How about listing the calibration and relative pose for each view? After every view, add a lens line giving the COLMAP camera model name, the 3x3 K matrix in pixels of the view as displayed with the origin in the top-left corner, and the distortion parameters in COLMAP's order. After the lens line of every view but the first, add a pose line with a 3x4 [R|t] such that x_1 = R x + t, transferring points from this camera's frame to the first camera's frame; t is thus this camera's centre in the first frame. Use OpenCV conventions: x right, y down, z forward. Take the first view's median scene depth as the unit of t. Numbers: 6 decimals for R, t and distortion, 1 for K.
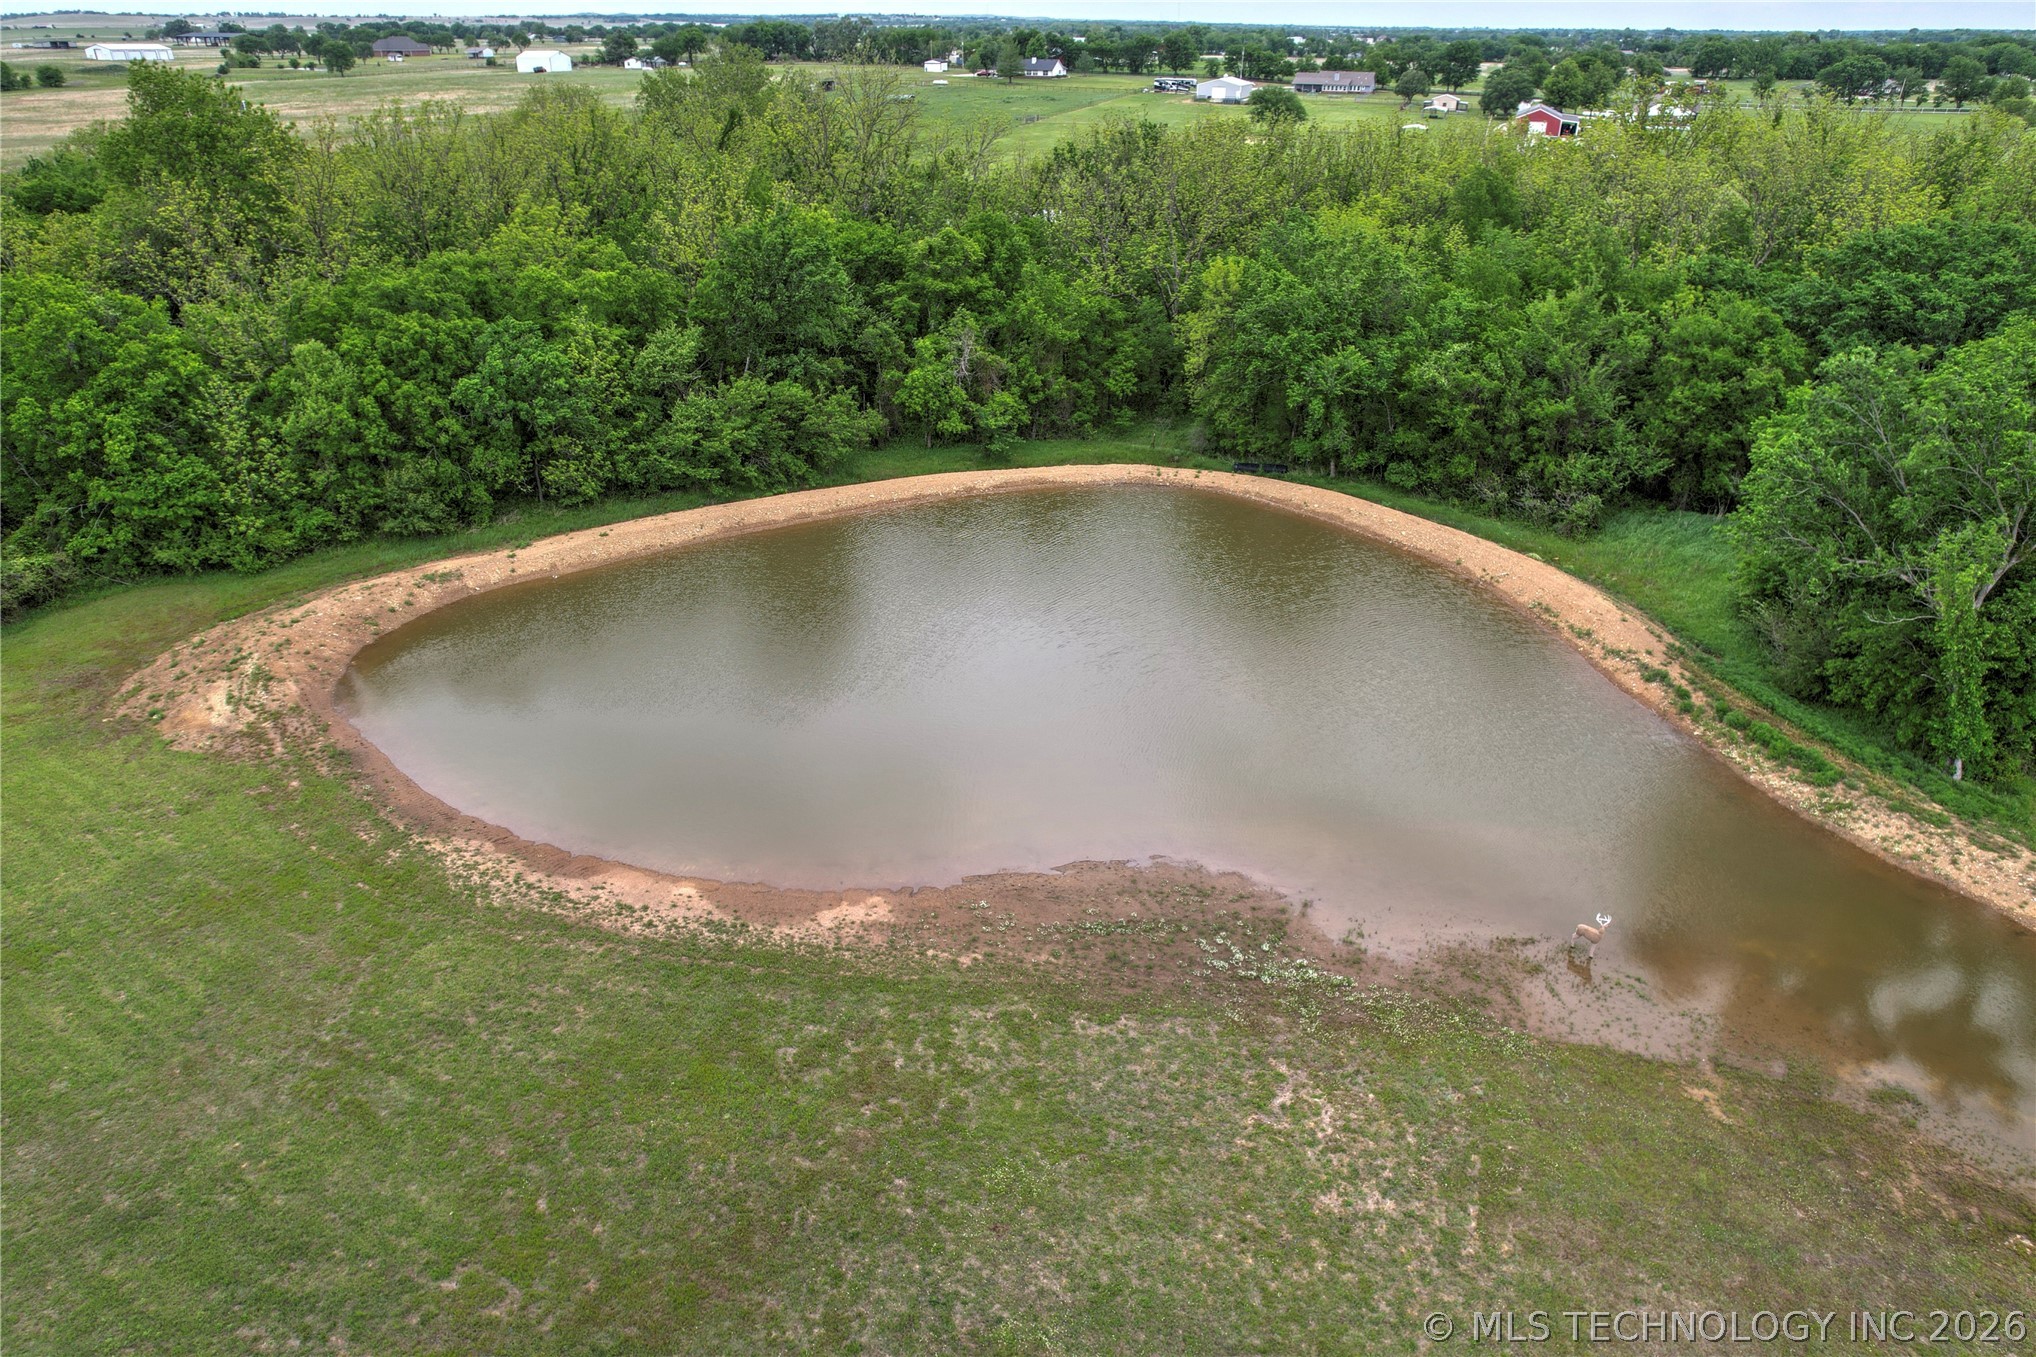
lens RADIAL K [[1306.8, 0, 1018.0], [0, 1306.8, 678.5], [0, 0, 1]] dist [-0.079212, 0.072975]
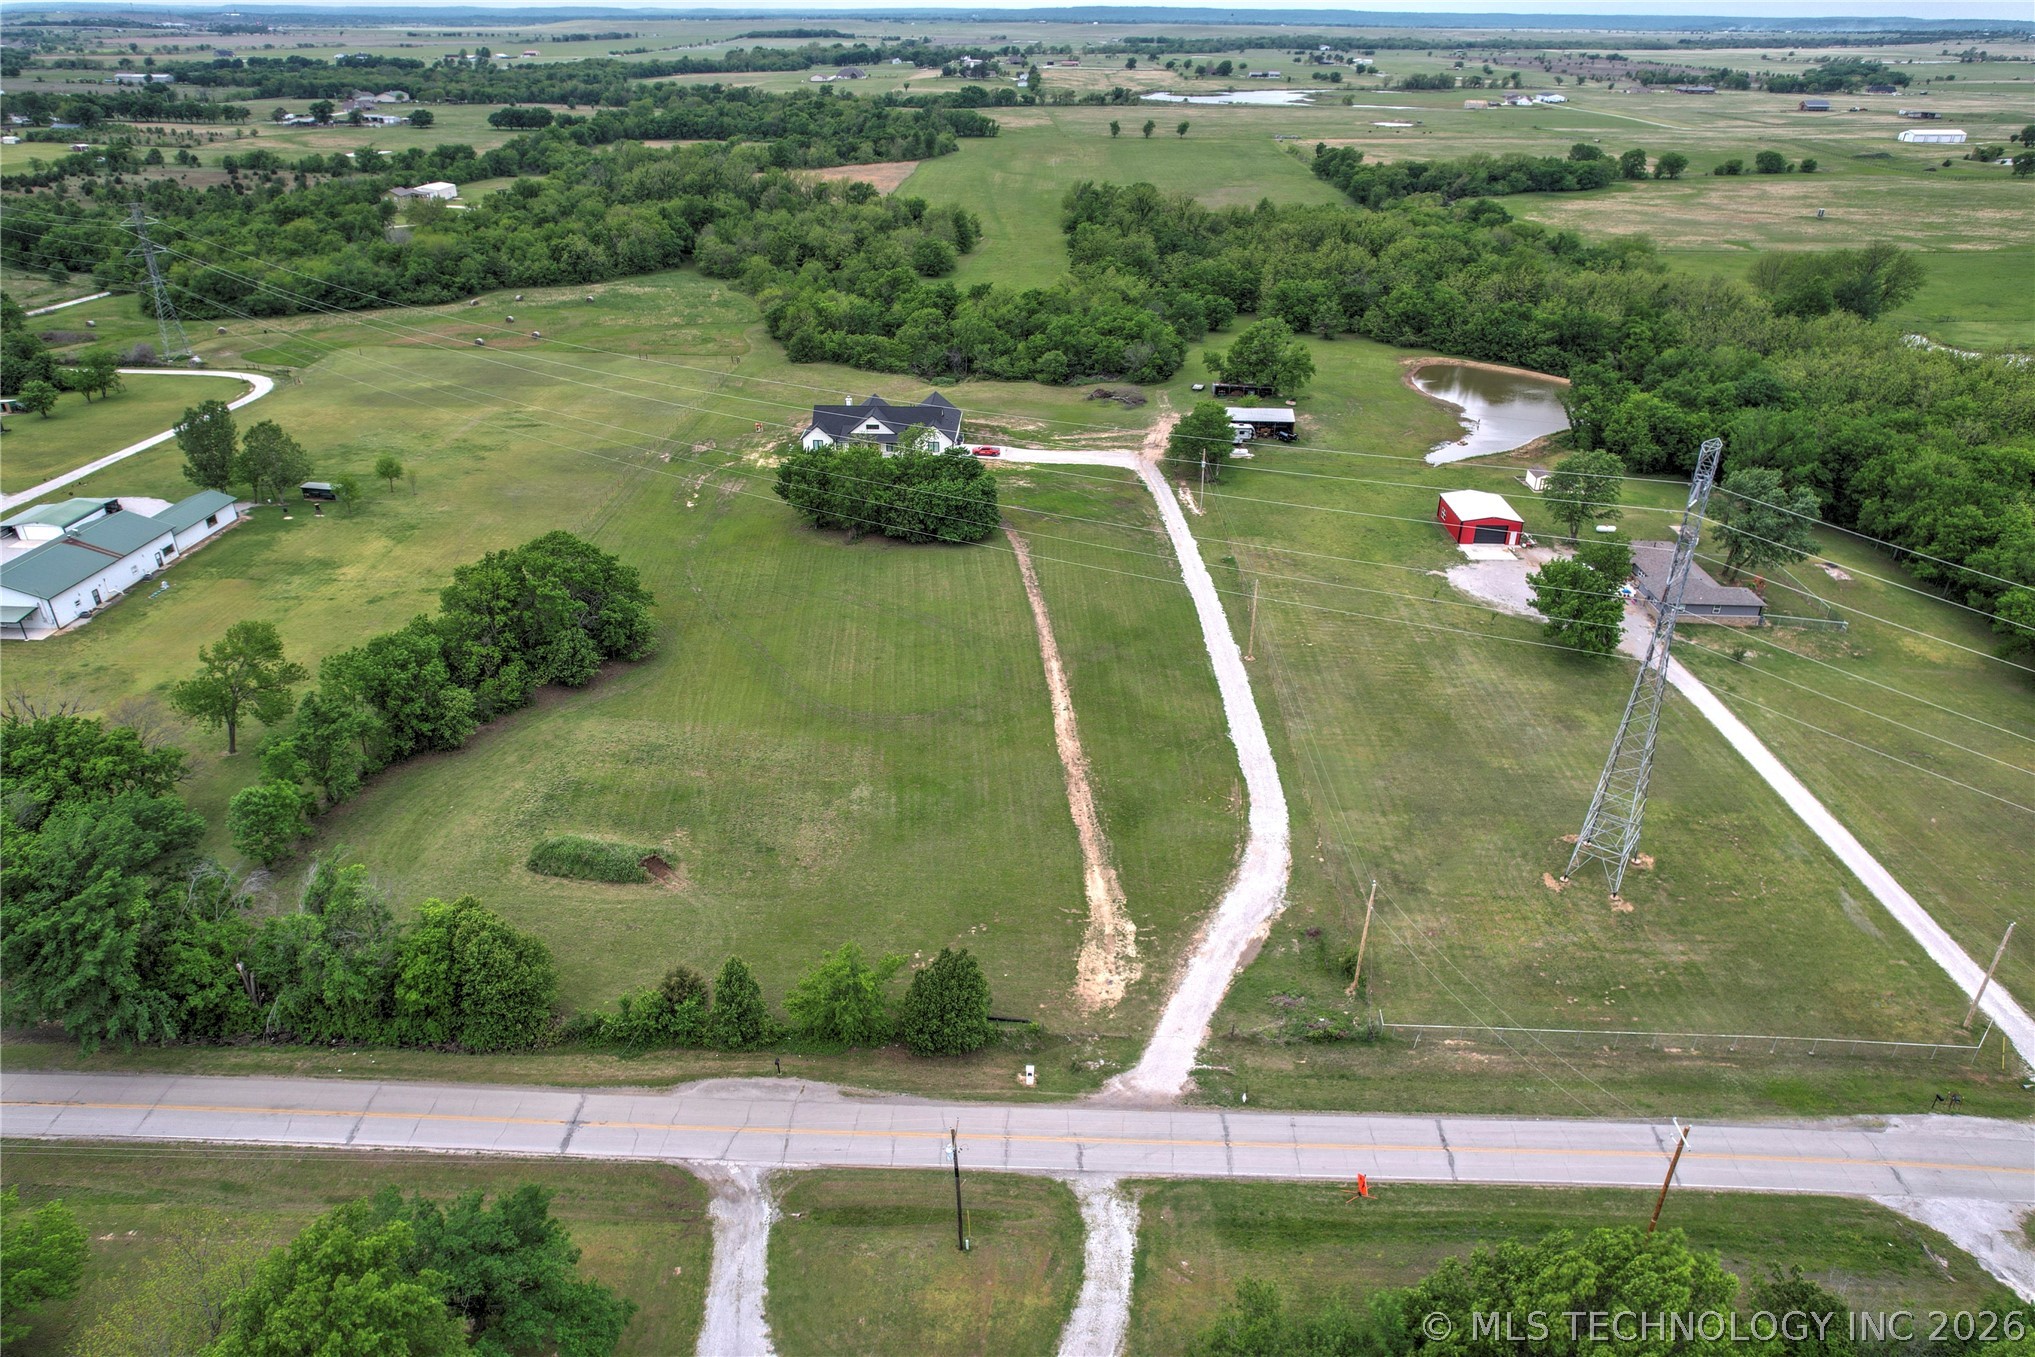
lens RADIAL K [[1306.1, 0, 1017.5], [0, 1306.1, 678.5], [0, 0, 1]] dist [-0.079212, 0.072975]
pose [[0.303002, 0.441542, -0.844530, 2.930628], [-0.441373, 0.850434, 0.286272, 0.228091], [0.844618, 0.286011, 0.452568, -1.831500]]
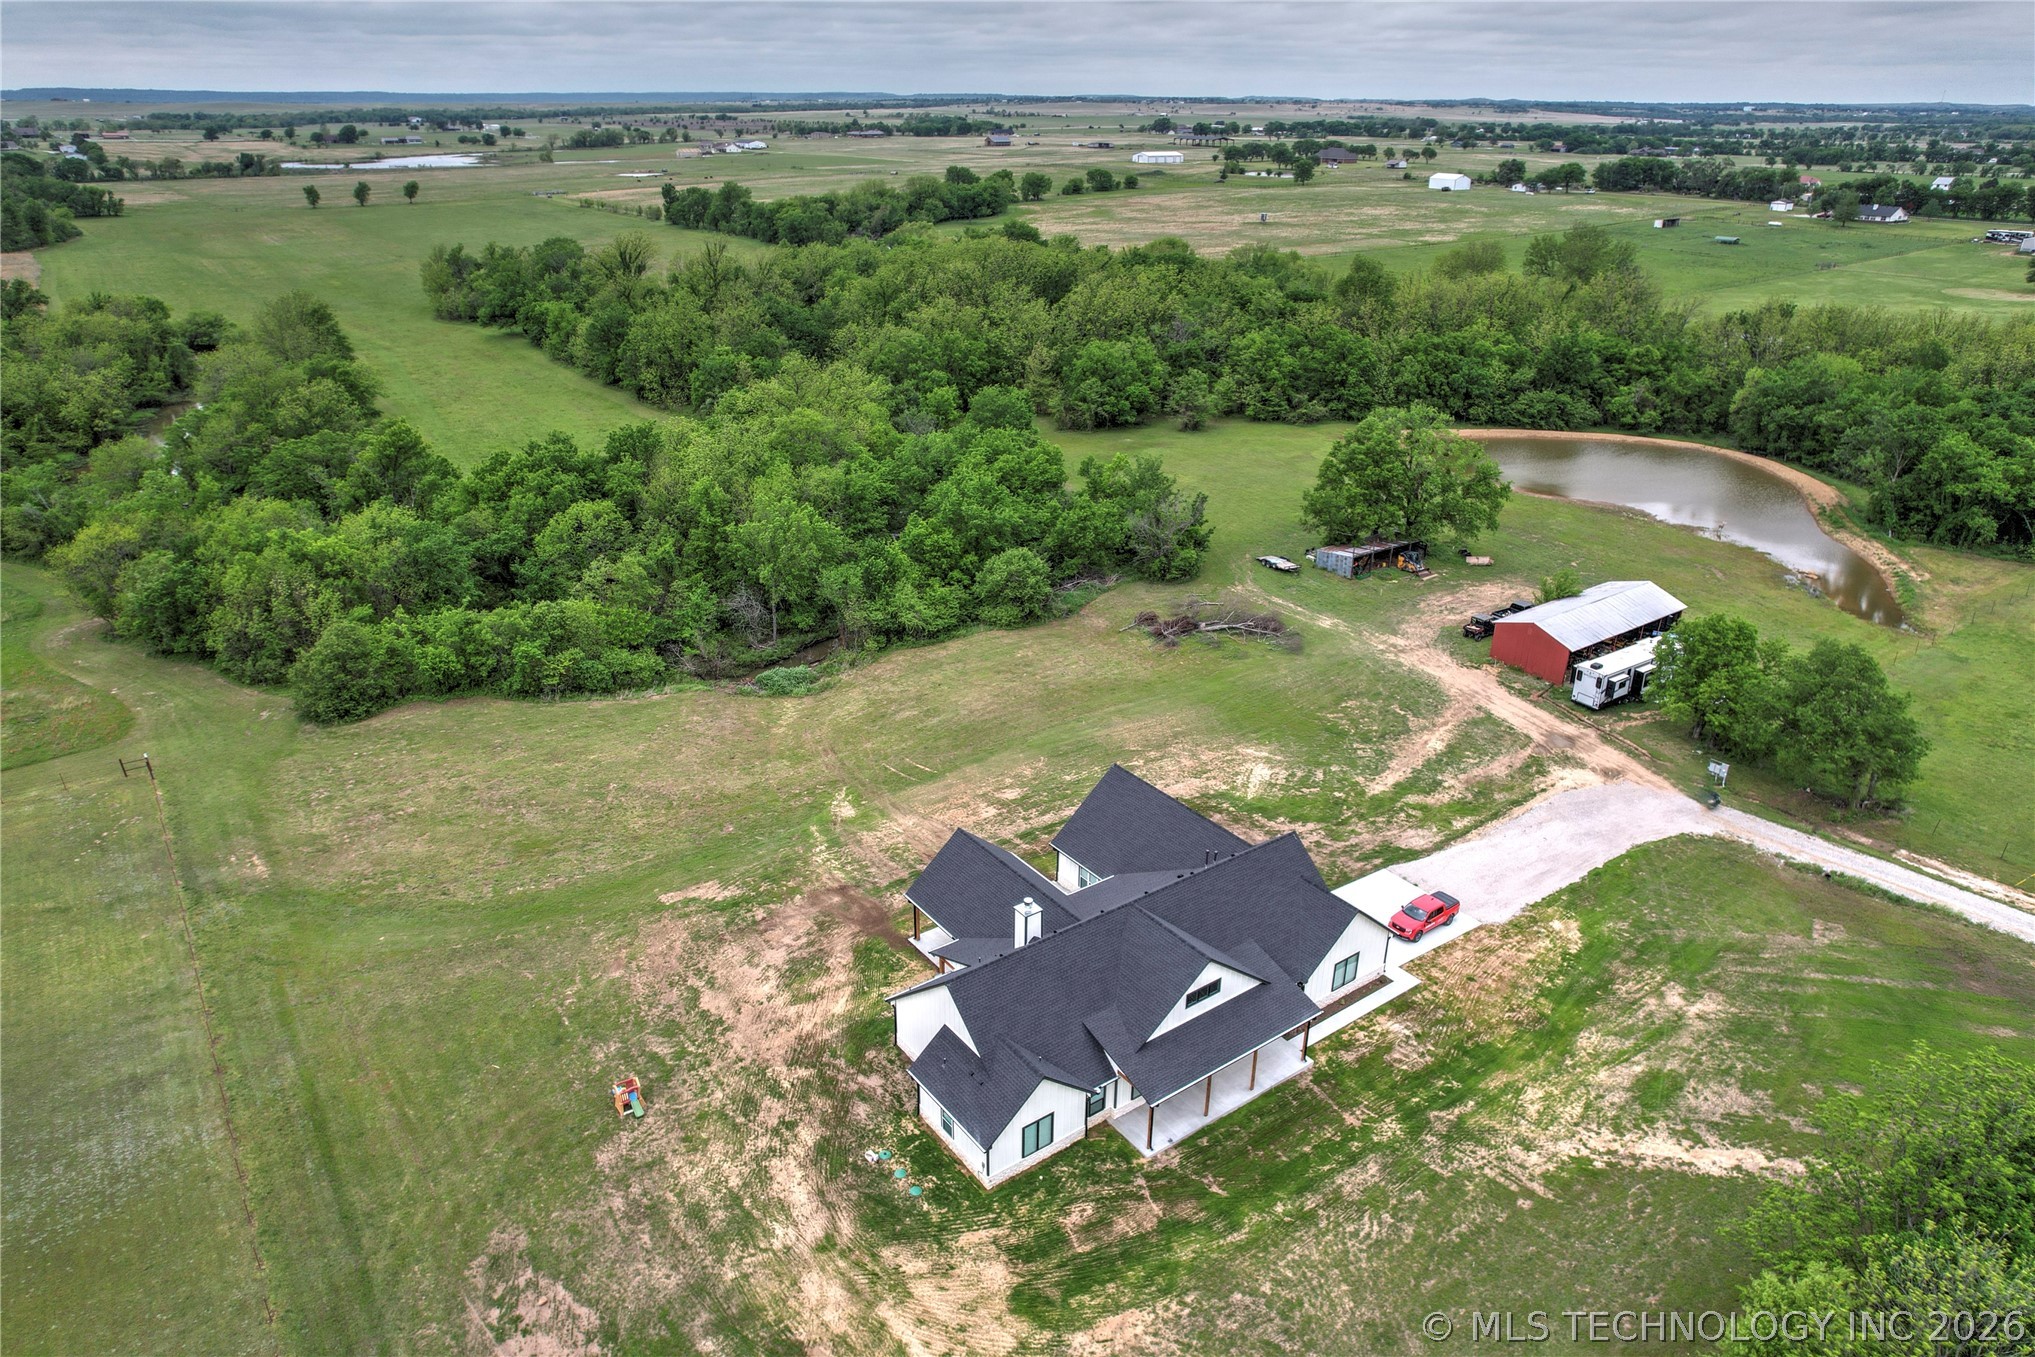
lens RADIAL K [[1306.1, 0, 1017.5], [0, 1306.1, 678.5], [0, 0, 1]] dist [-0.079212, 0.072975]
pose [[0.822277, 0.235702, -0.517982, 0.393432], [-0.261970, 0.964798, 0.023152, 0.551856], [0.505205, 0.116659, 0.855078, -1.708824]]
